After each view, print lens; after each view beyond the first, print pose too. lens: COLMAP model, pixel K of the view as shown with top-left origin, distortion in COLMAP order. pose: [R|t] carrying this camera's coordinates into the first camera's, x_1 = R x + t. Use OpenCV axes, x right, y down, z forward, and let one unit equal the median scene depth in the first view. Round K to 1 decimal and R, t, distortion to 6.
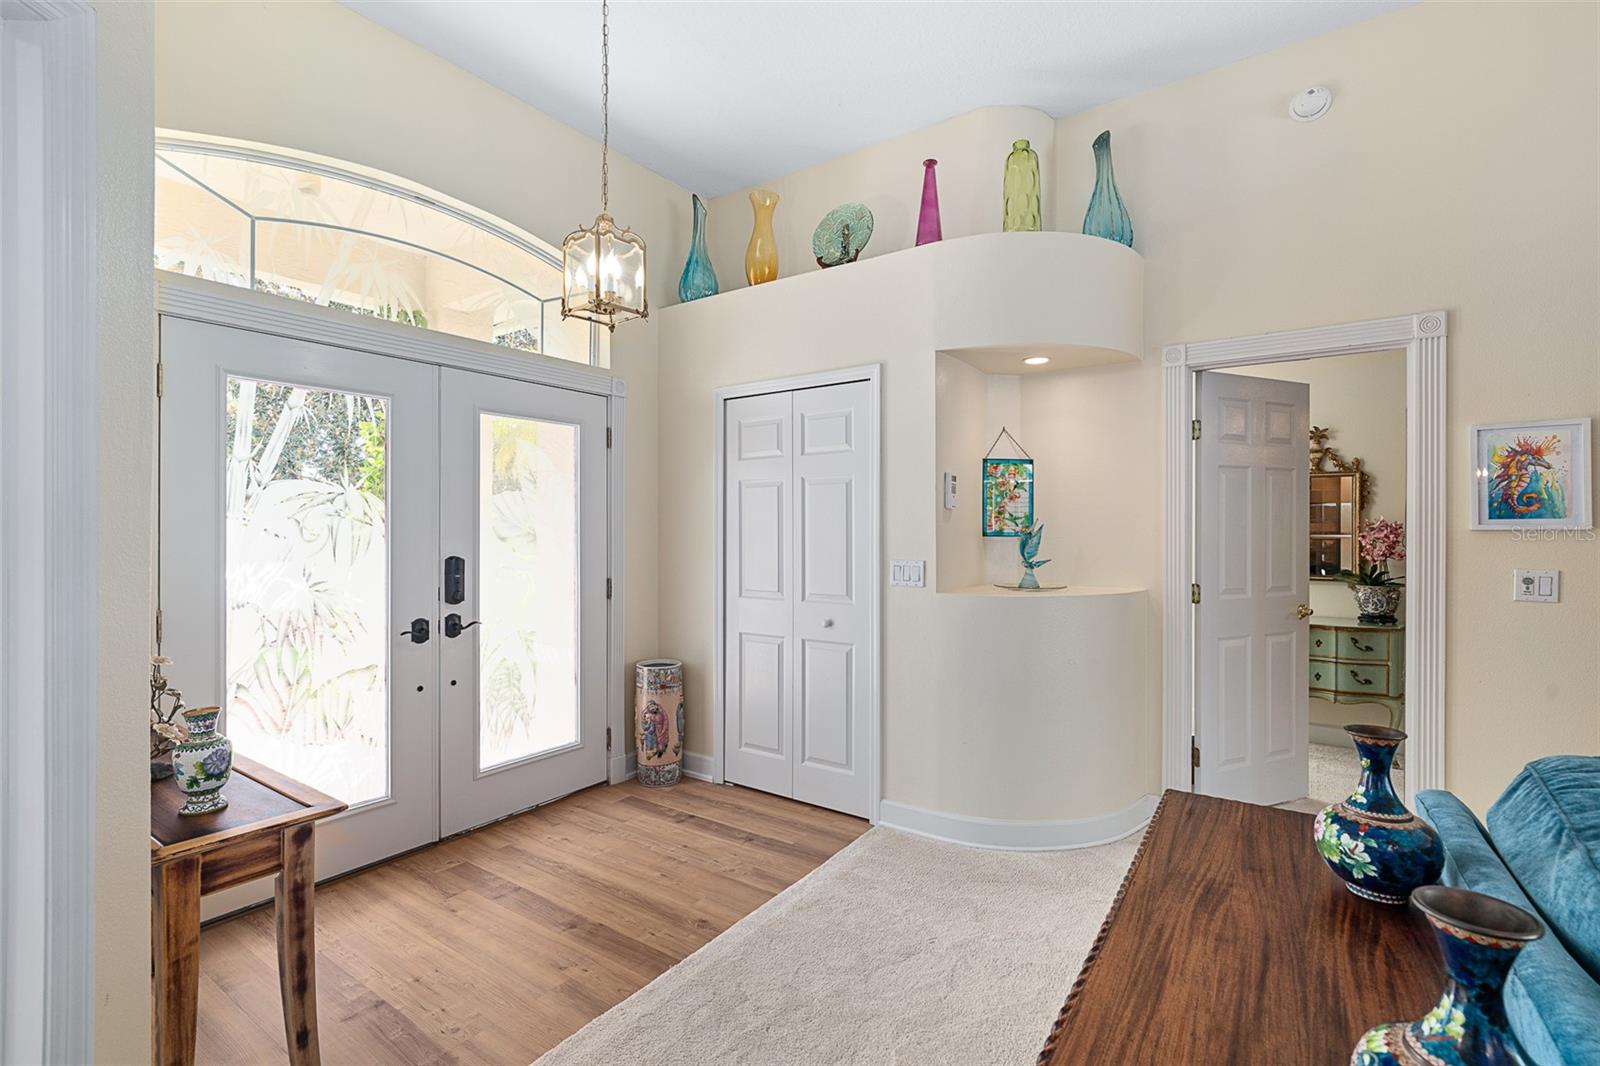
lens RADIAL K [[737.6, 0, 791.0], [0, 737.6, 532.2], [0, 0, 1]] dist [-0.020055, 0.006000]
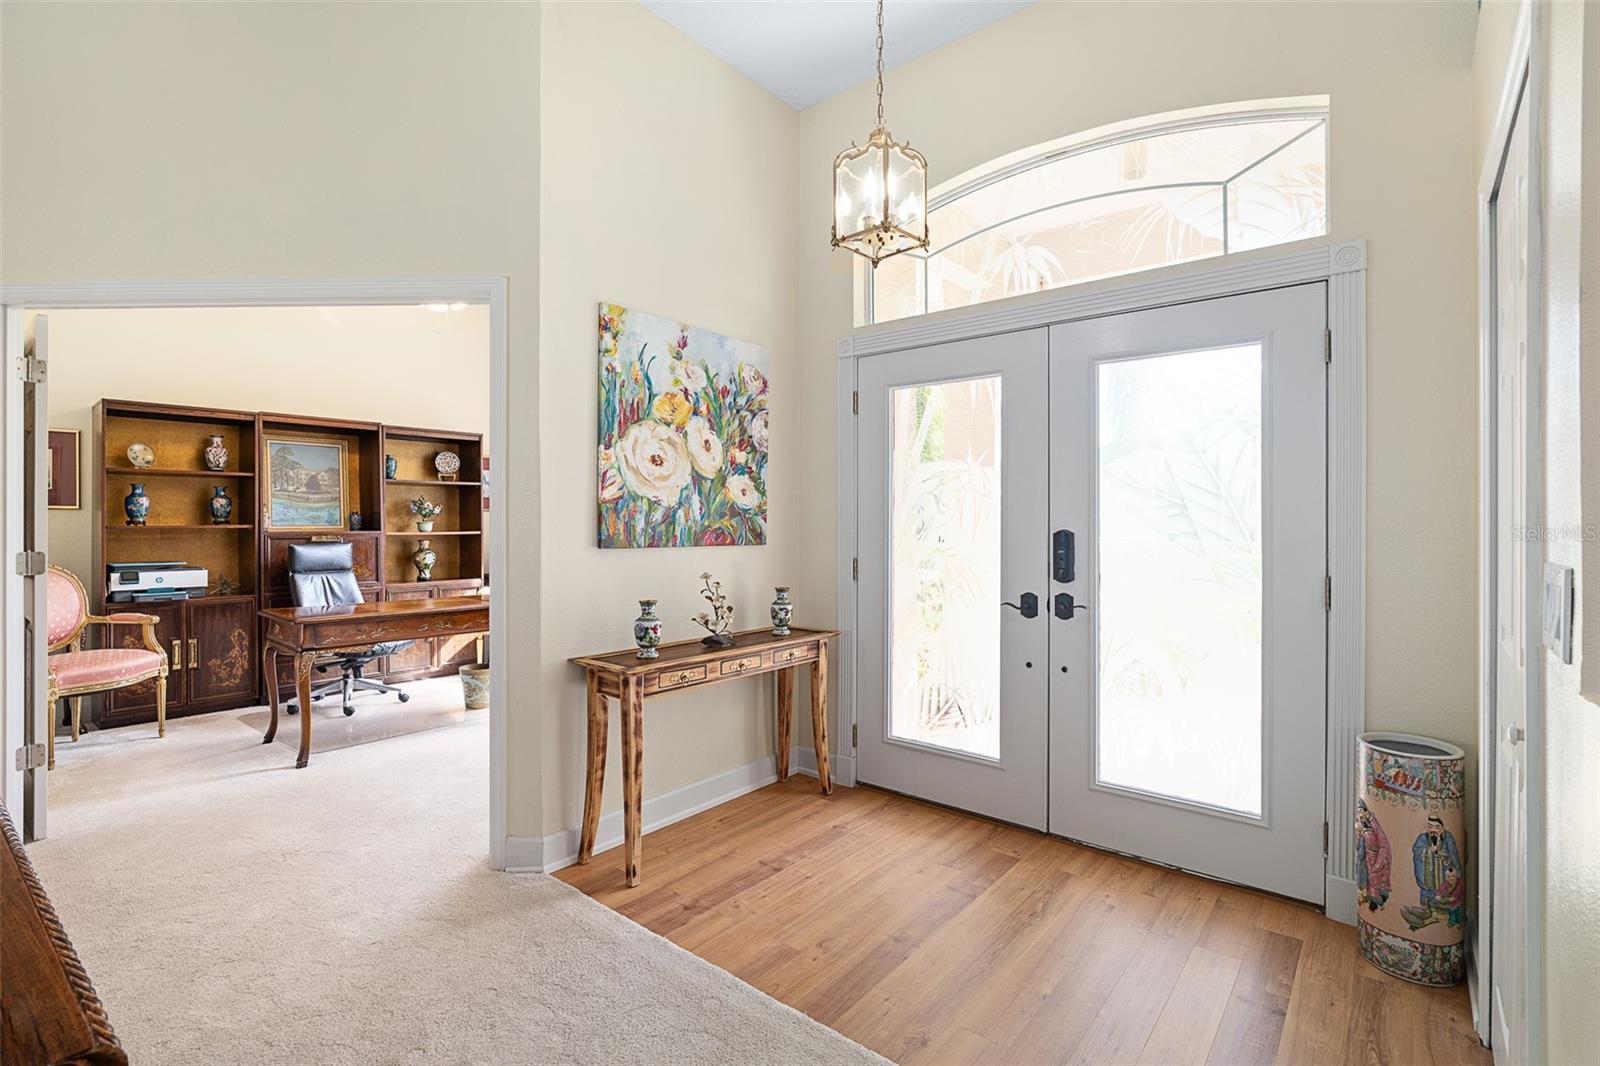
lens RADIAL K [[737.6, 0, 804.9], [0, 737.6, 517.8], [0, 0, 1]] dist [-0.020055, 0.006000]
pose [[-0.062613, -0.002949, -0.998034, 0.464019], [-0.007989, 0.999965, -0.002453, 0.022236], [0.998006, 0.007820, -0.062634, 0.728120]]
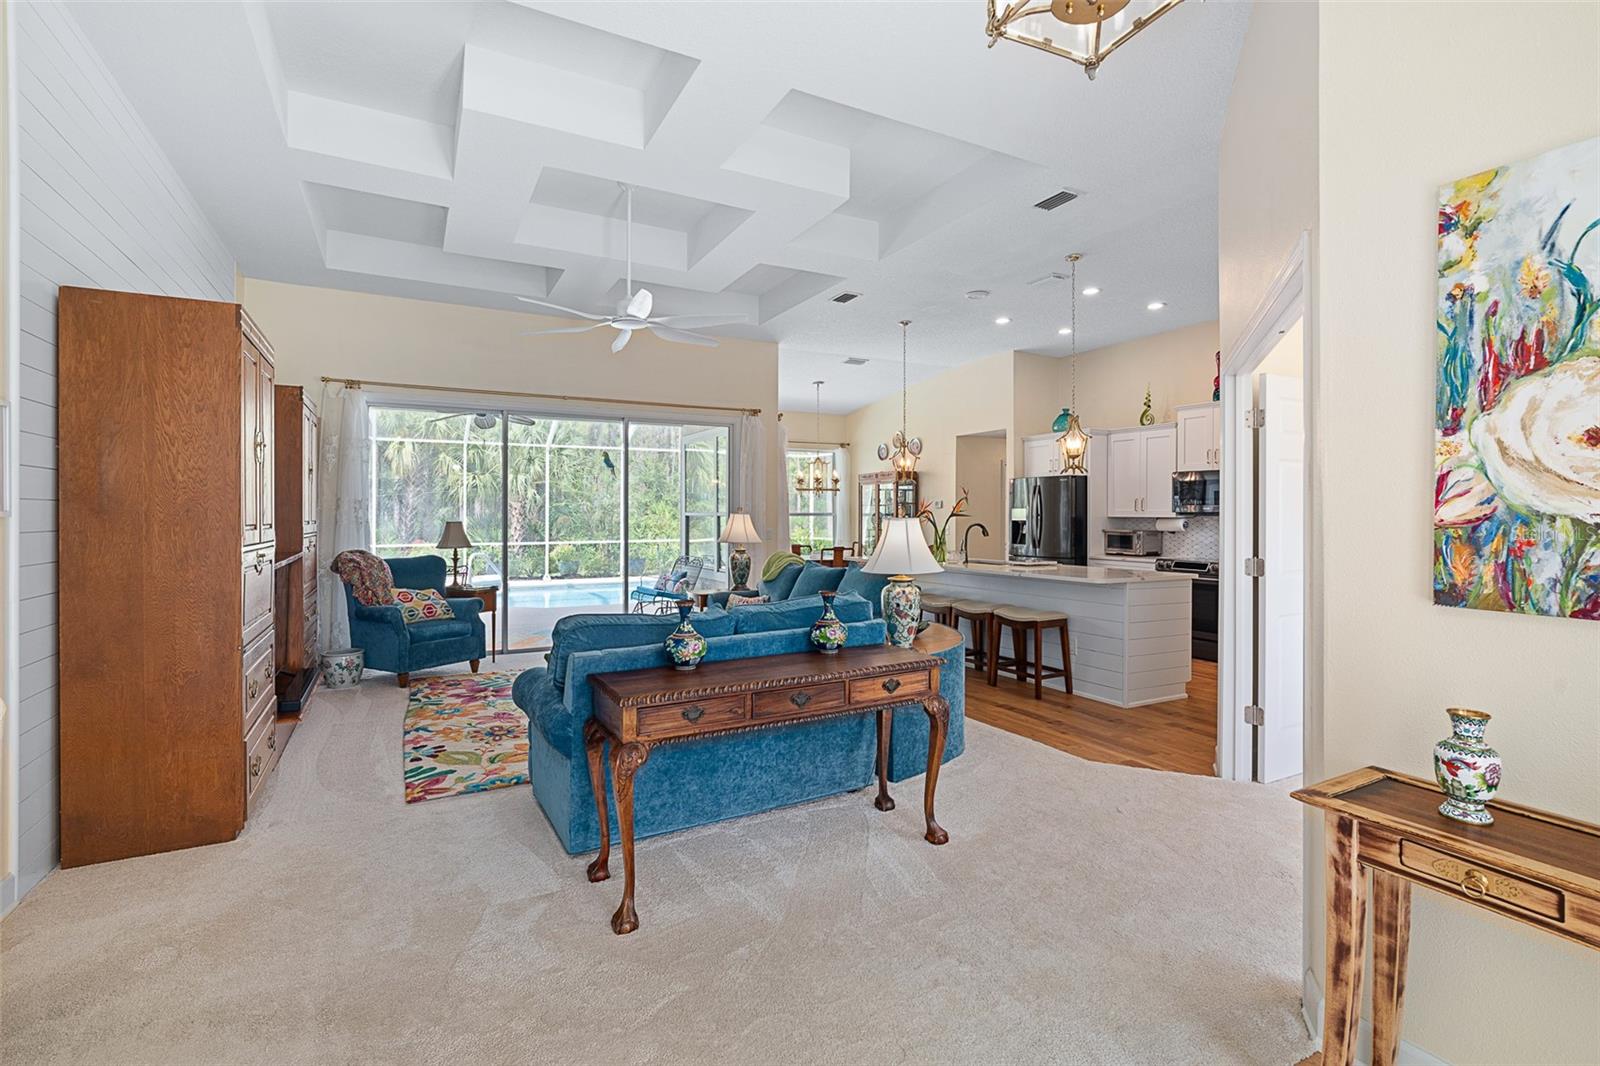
lens RADIAL K [[737.6, 0, 797.0], [0, 737.6, 514.7], [0, 0, 1]] dist [-0.020055, 0.006000]
pose [[-0.896772, -0.001109, 0.442493, -0.219168], [0.001764, 0.999980, 0.006080, -0.008888], [-0.442490, 0.006233, -0.896752, 1.089359]]
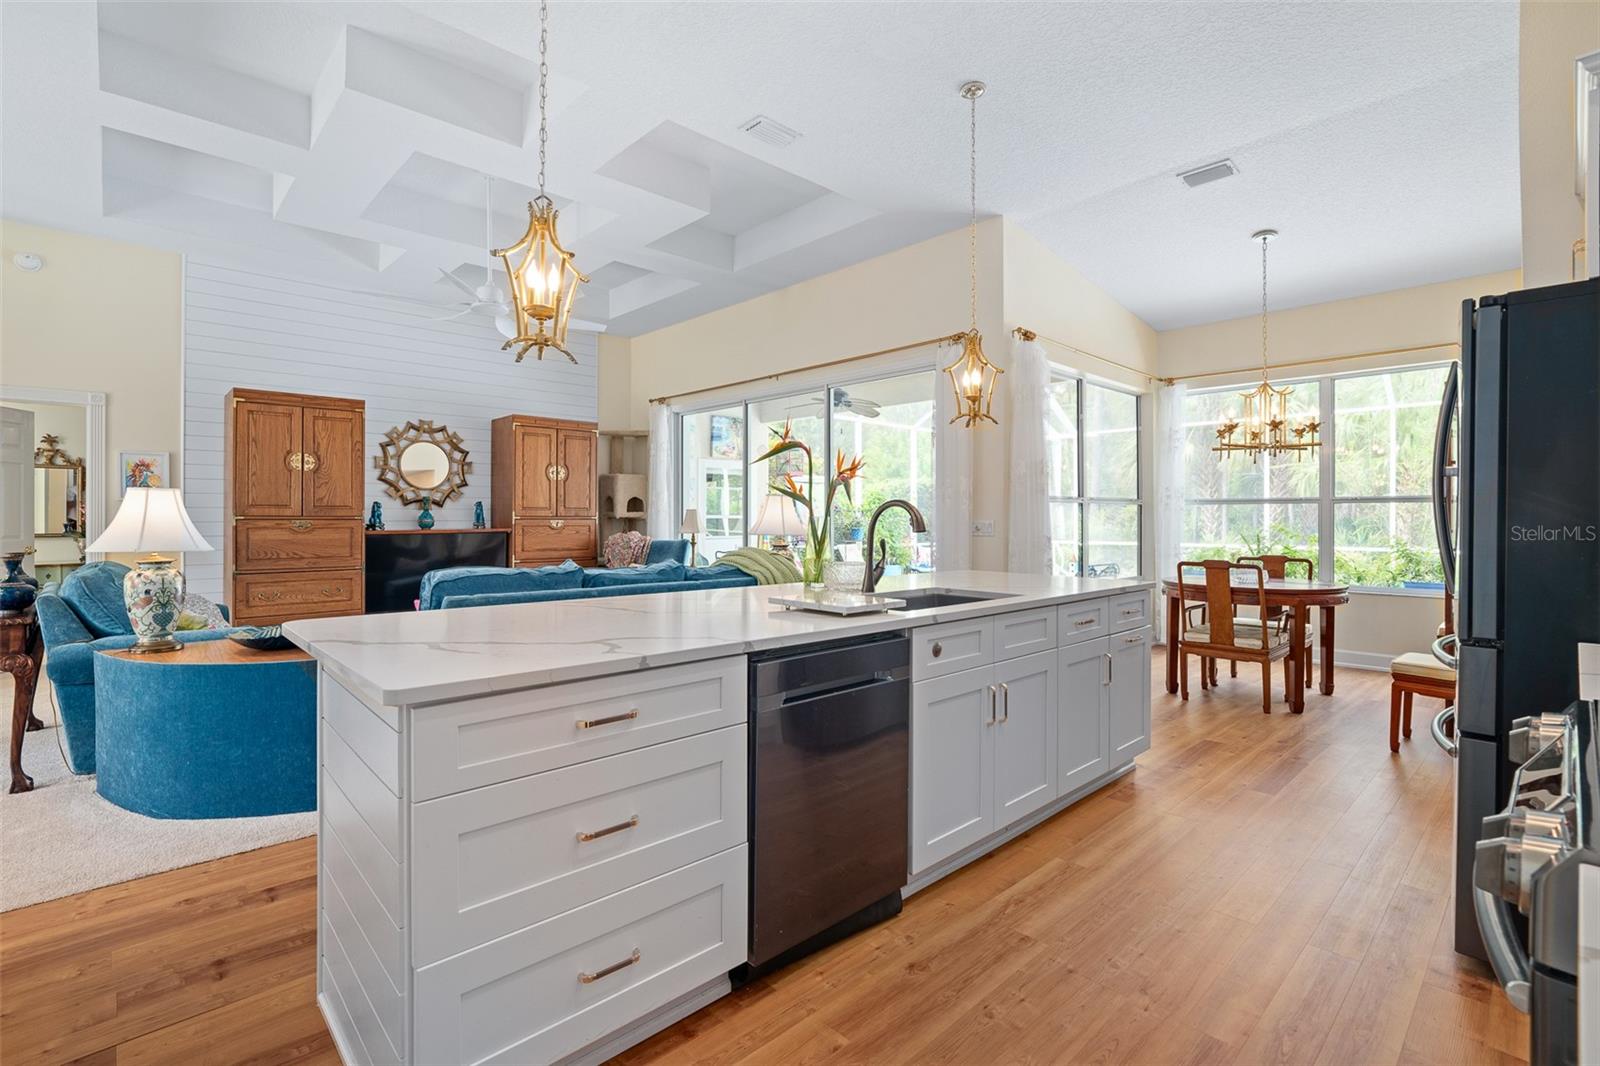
lens RADIAL K [[737.6, 0, 809.3], [0, 737.6, 518.9], [0, 0, 1]] dist [-0.020055, 0.006000]
pose [[0.184697, -0.002455, 0.982792, -0.638709], [0.006151, 0.999980, 0.001342, 0.050472], [-0.982776, 0.005797, 0.184708, -1.128230]]
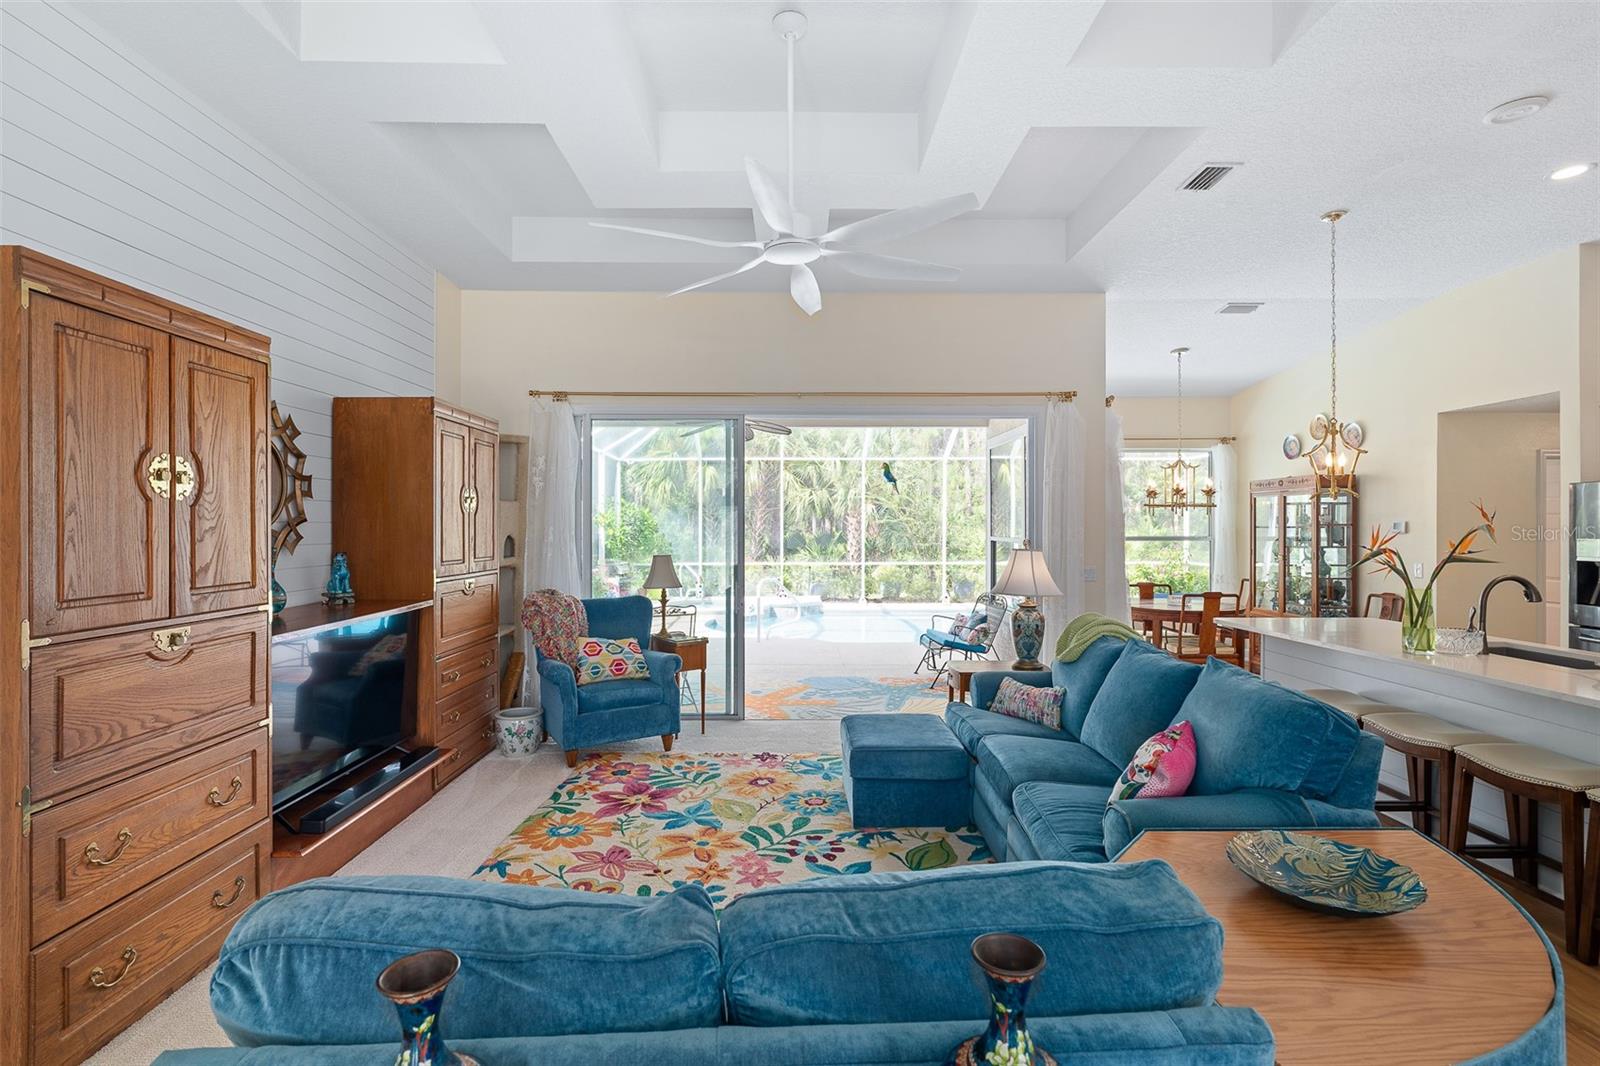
lens RADIAL K [[737.6, 0, 793.0], [0, 737.6, 525.9], [0, 0, 1]] dist [-0.020055, 0.006000]
pose [[-0.585510, -0.000459, 0.810665, 0.013439], [0.004949, 0.999979, 0.004141, -0.051823], [-0.810650, 0.006437, -0.585496, 0.406451]]
